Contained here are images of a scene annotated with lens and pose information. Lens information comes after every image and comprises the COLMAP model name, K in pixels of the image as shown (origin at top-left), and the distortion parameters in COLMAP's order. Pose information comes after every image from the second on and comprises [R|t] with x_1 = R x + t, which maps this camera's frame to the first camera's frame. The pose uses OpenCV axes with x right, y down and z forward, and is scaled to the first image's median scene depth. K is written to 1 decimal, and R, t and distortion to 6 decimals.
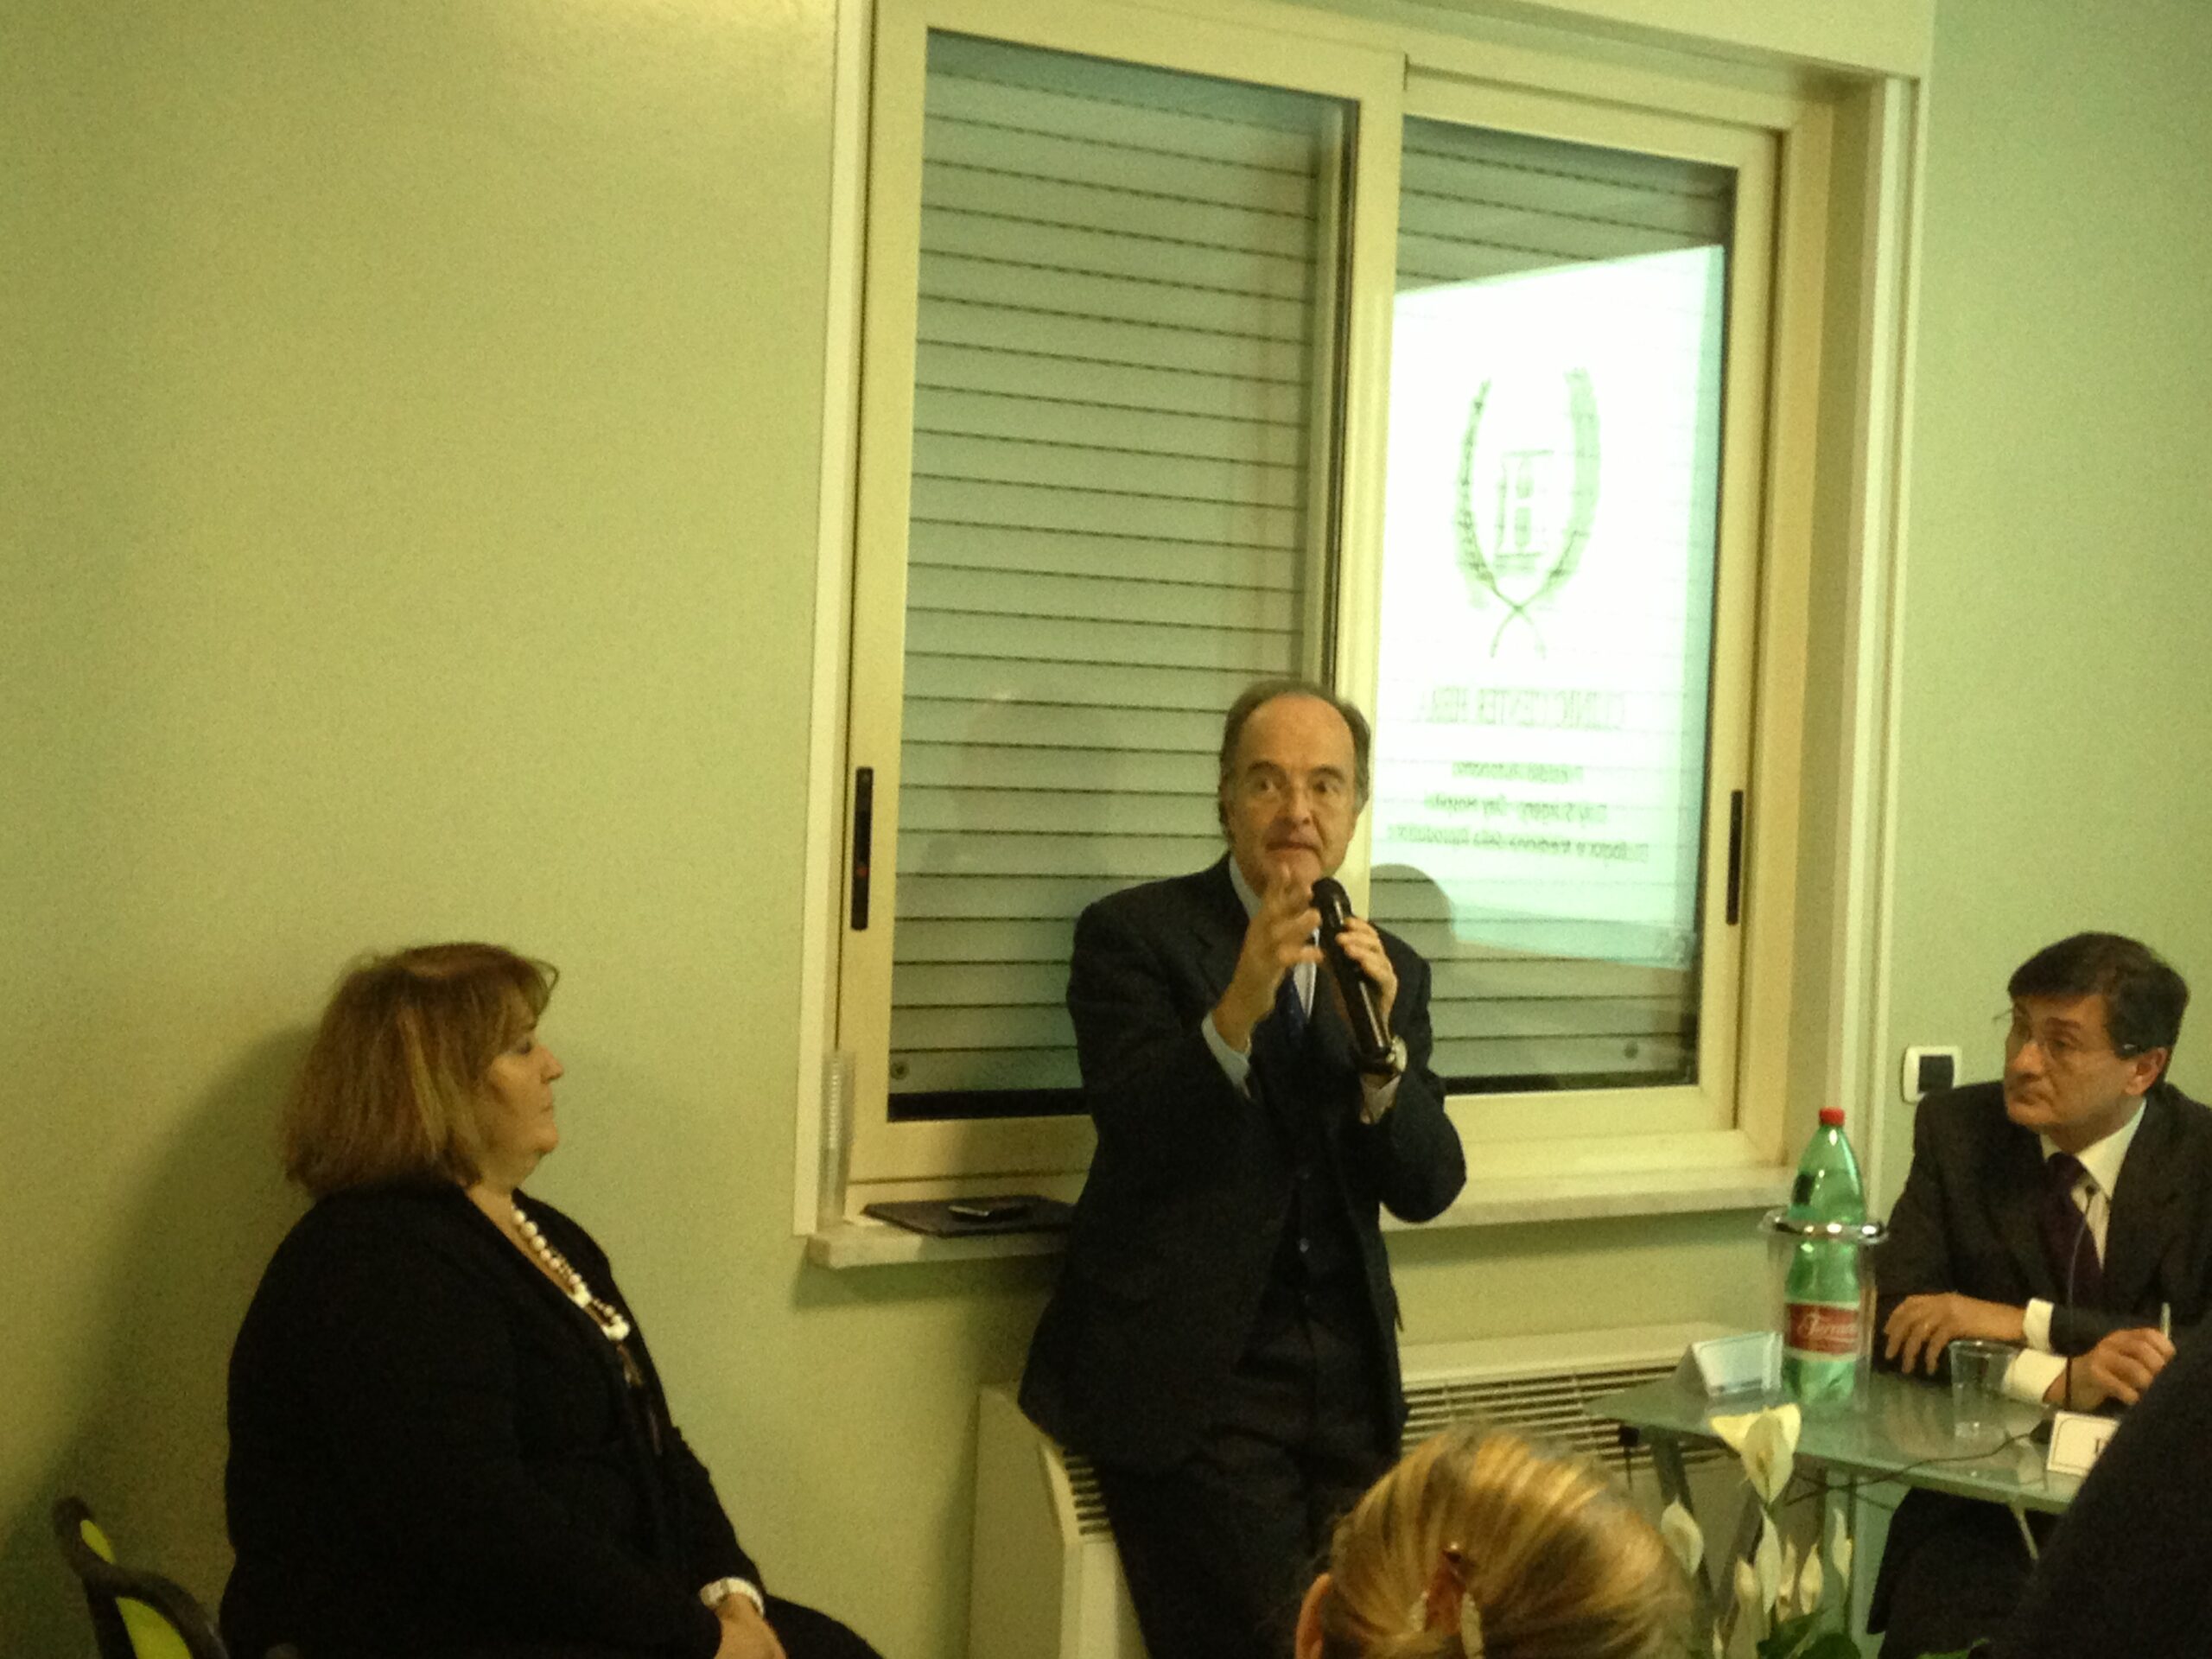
lens RADIAL K [[3212.4, 0, 1109.2], [0, 3212.4, 827.0], [0, 0, 1]] dist [-0.006618, 0.528508]
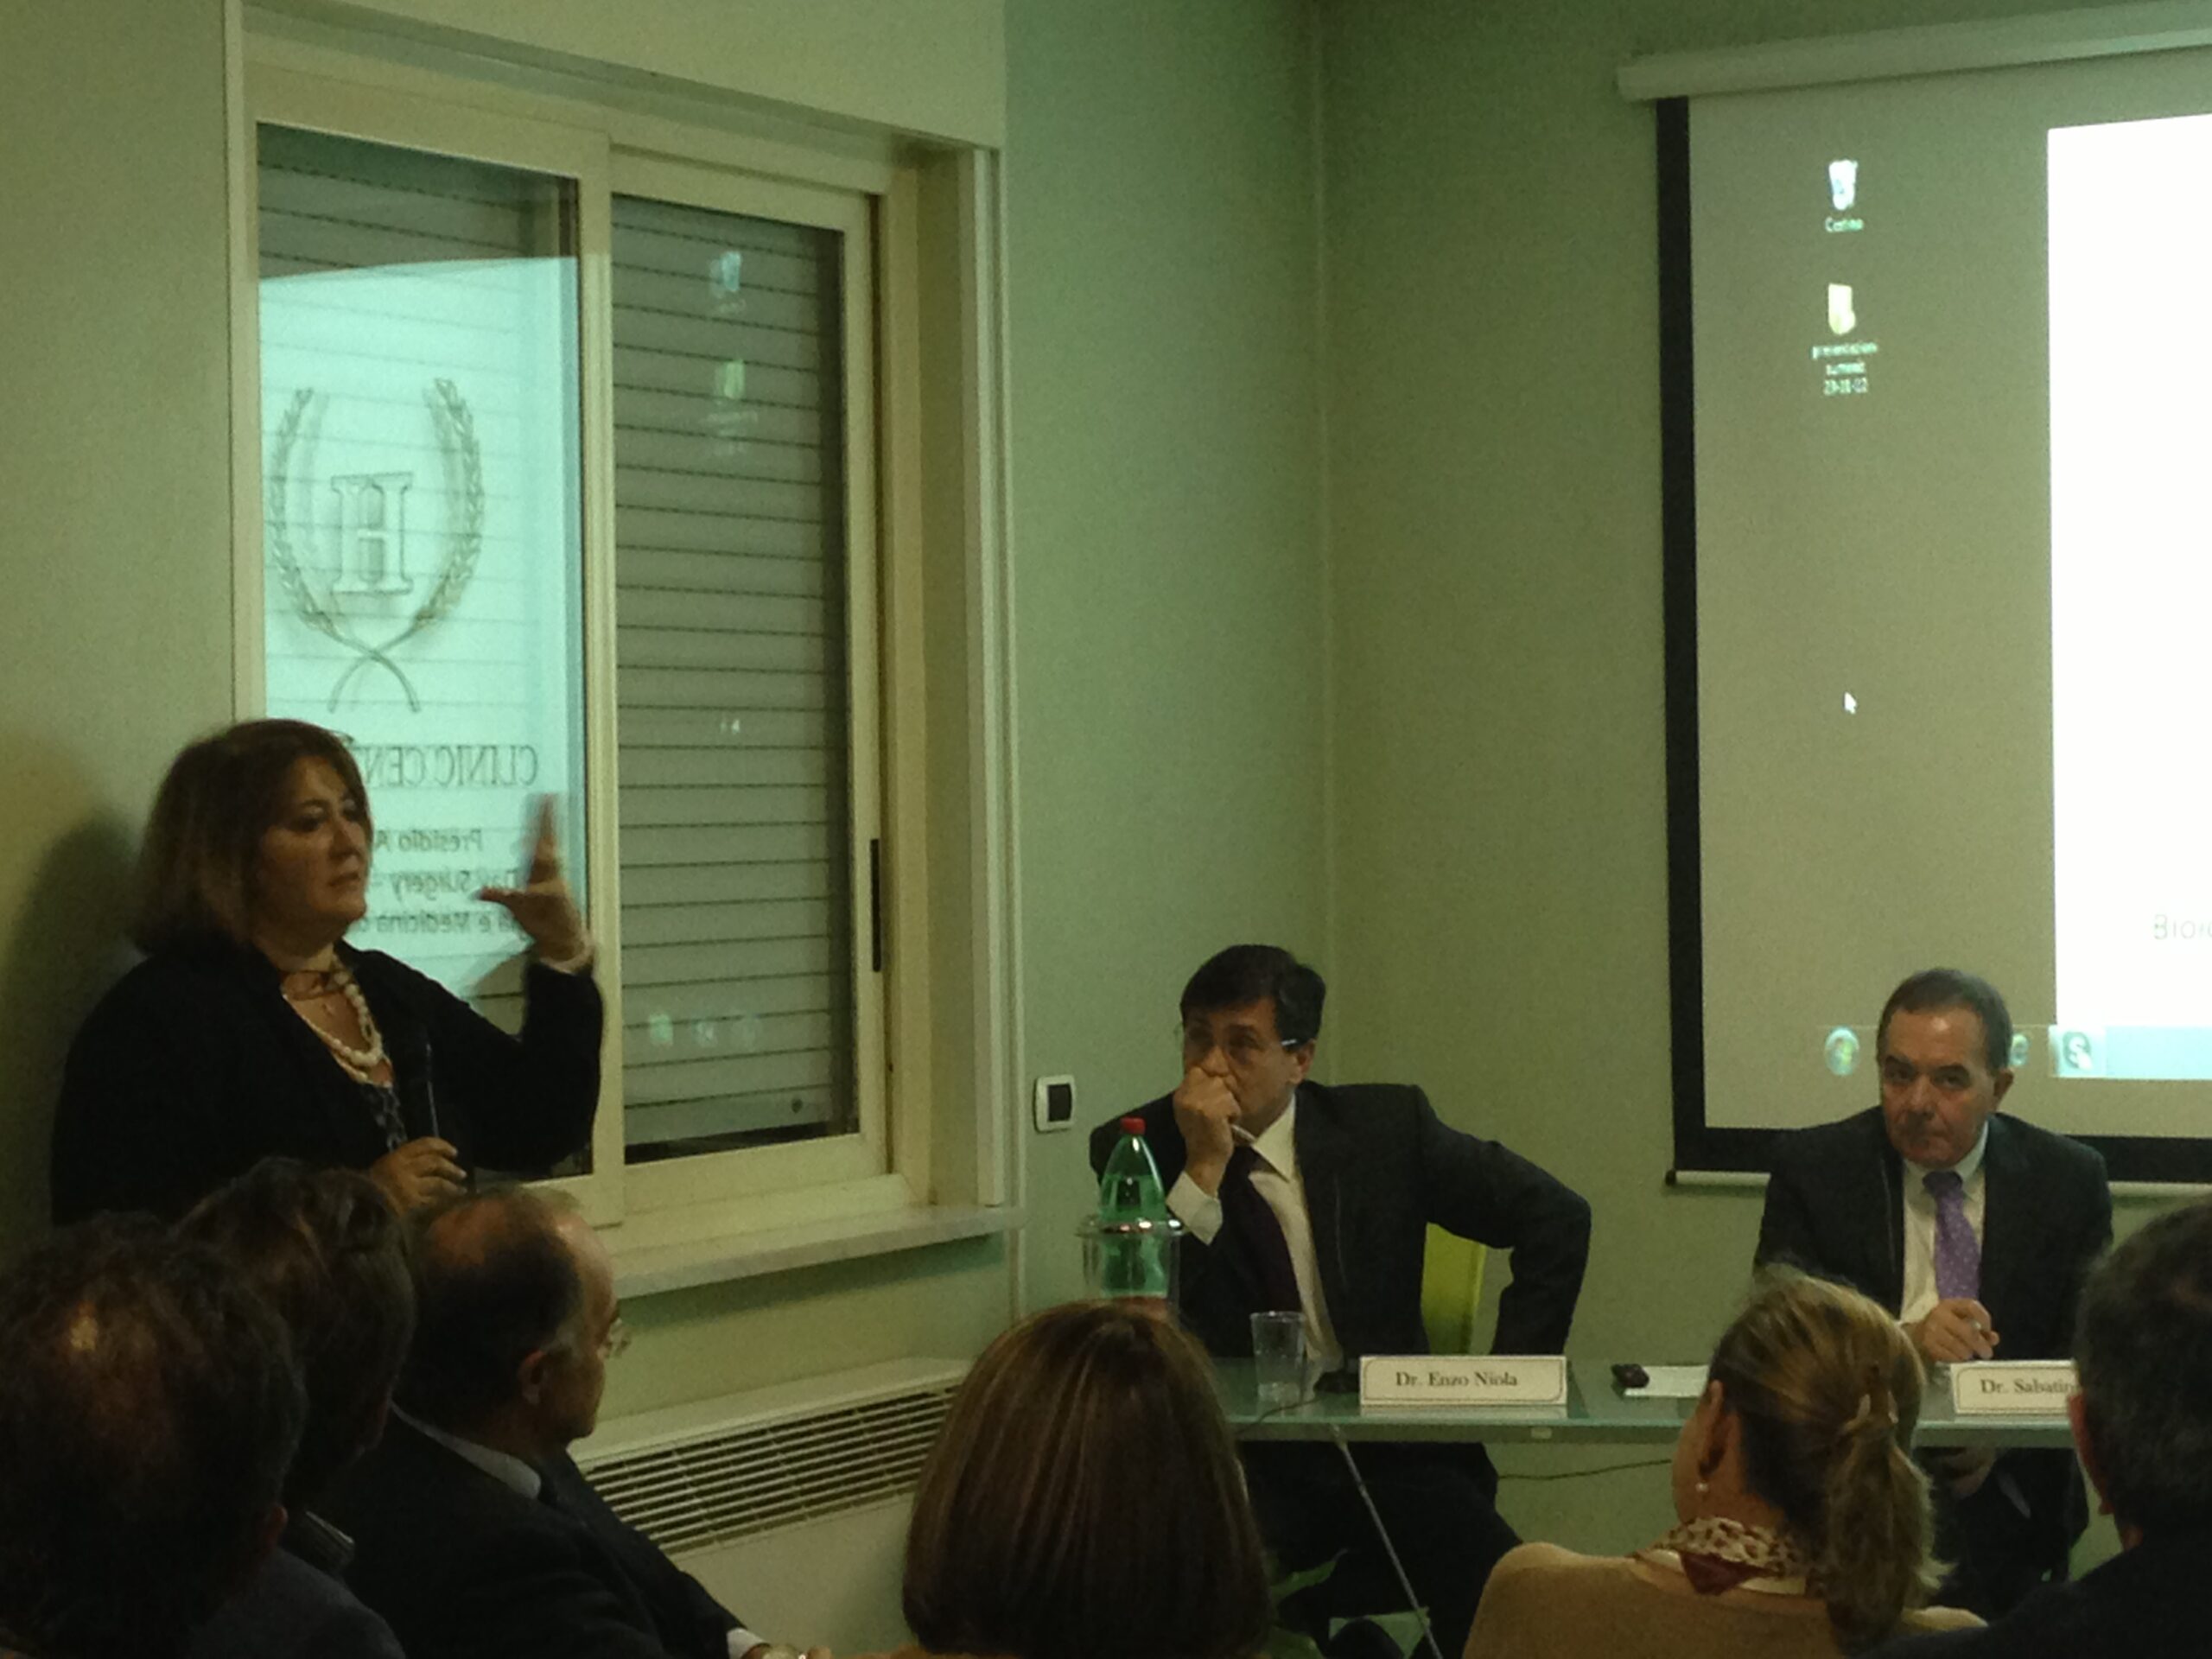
lens RADIAL K [[4621.4, 0, 1099.1], [0, 4621.4, 818.1], [0, 0, 1]] dist [0.004987, 0.639200]
pose [[0.884365, -0.054575, 0.463595, -0.421206], [0.063880, 0.997948, -0.004380, -0.007209], [-0.462404, 0.033488, 0.886037, -0.328301]]
